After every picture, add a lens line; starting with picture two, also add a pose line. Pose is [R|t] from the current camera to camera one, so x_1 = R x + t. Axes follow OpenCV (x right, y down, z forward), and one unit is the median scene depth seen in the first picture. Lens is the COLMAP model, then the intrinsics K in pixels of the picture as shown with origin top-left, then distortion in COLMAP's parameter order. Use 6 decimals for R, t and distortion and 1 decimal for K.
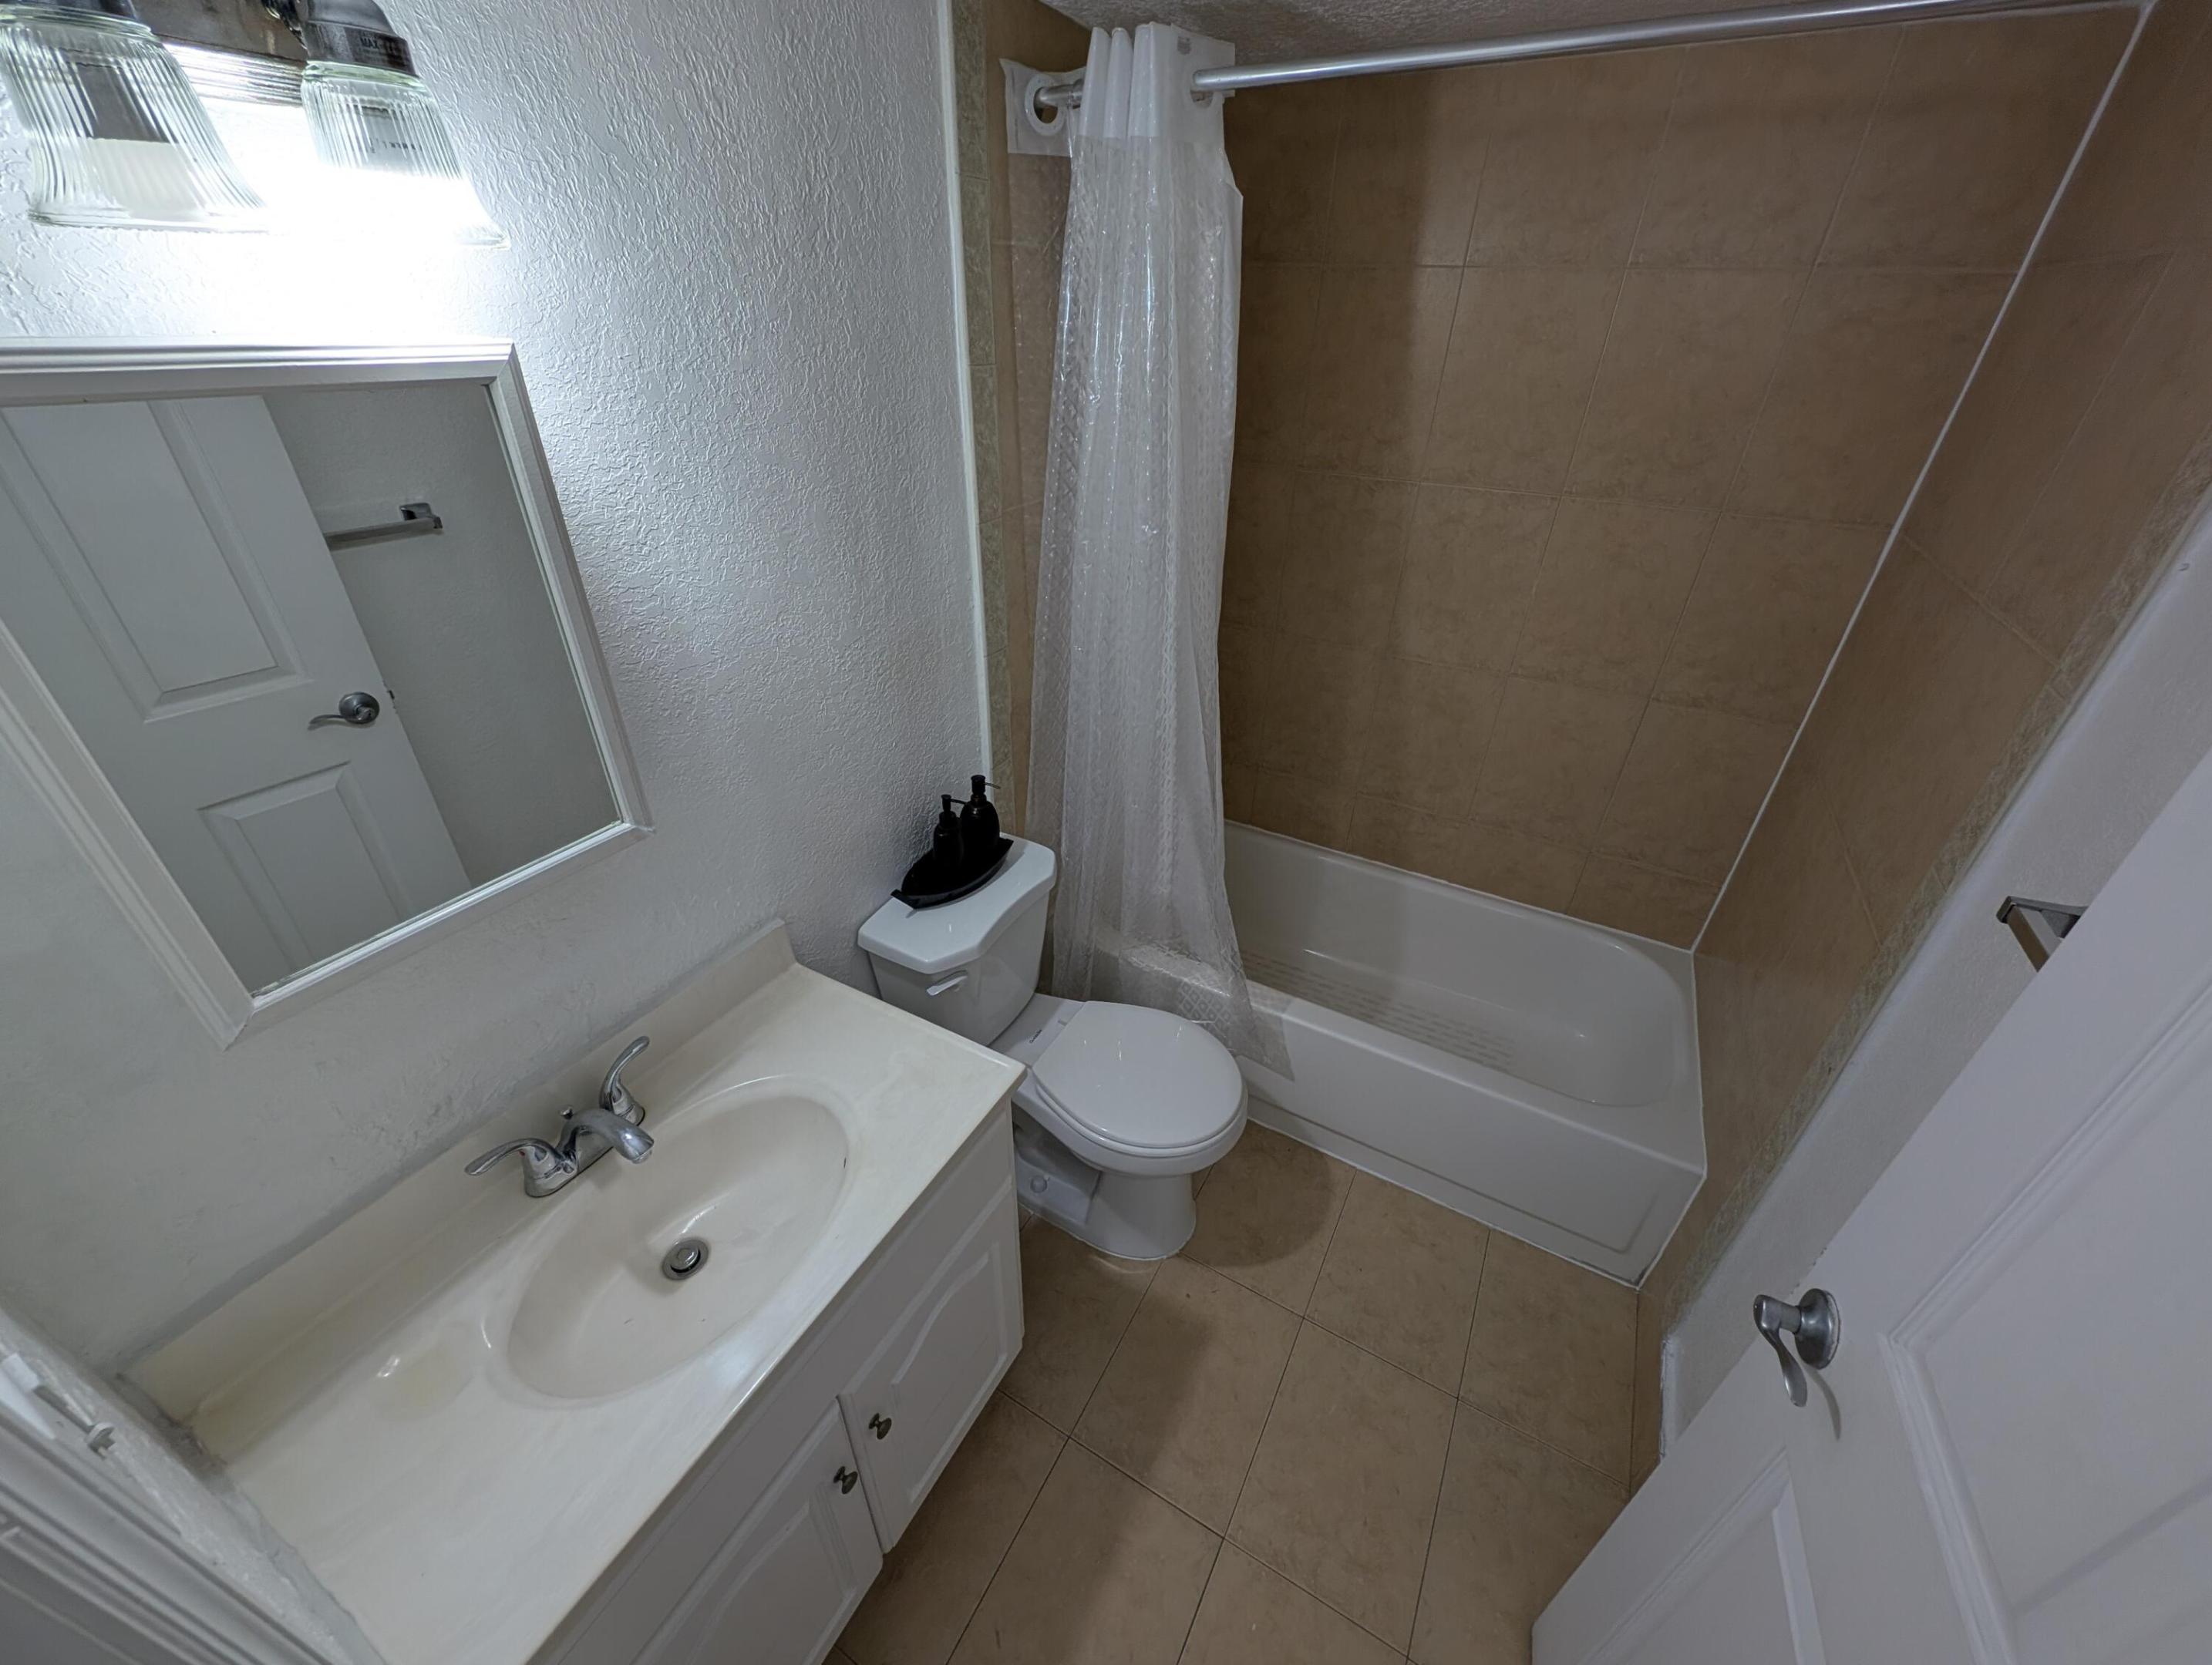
lens RADIAL K [[856.8, 0, 1106.0], [0, 856.8, 832.5], [0, 0, 1]] dist [0.002283, -0.000009]
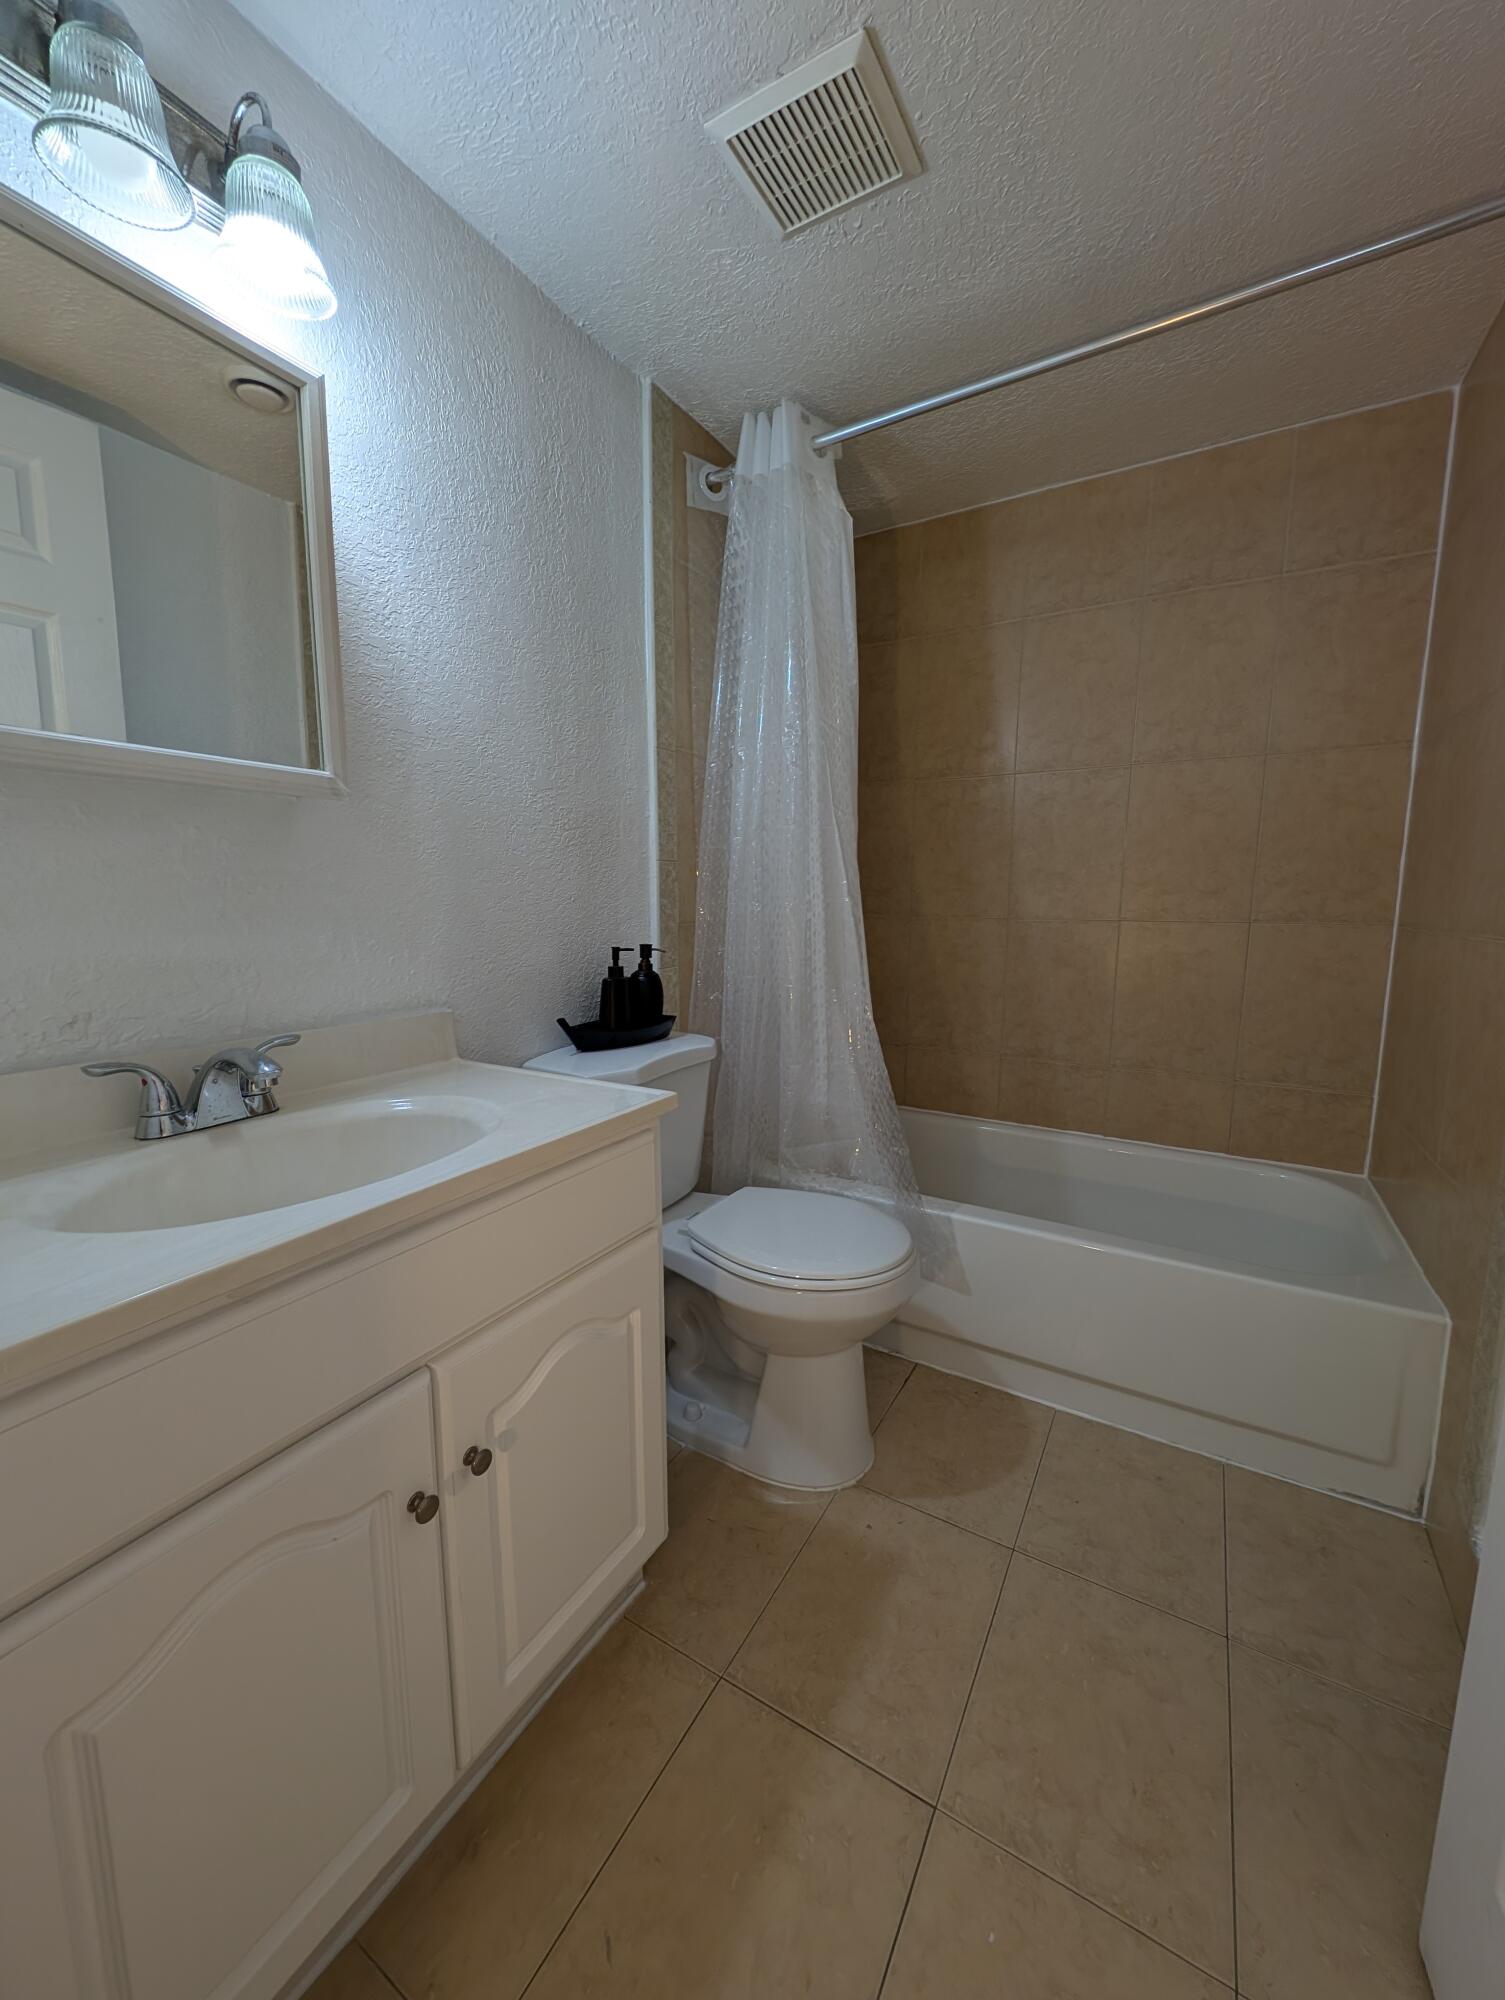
lens RADIAL K [[766.7, 0, 752.5], [0, 766.7, 1000.0], [0, 0, 1]] dist [0.001925, 0.000001]
pose [[0.999580, -0.016283, -0.023962, 0.010746], [0.005359, 0.916762, -0.399398, 0.408632], [0.028471, 0.399102, 0.916464, 0.131238]]
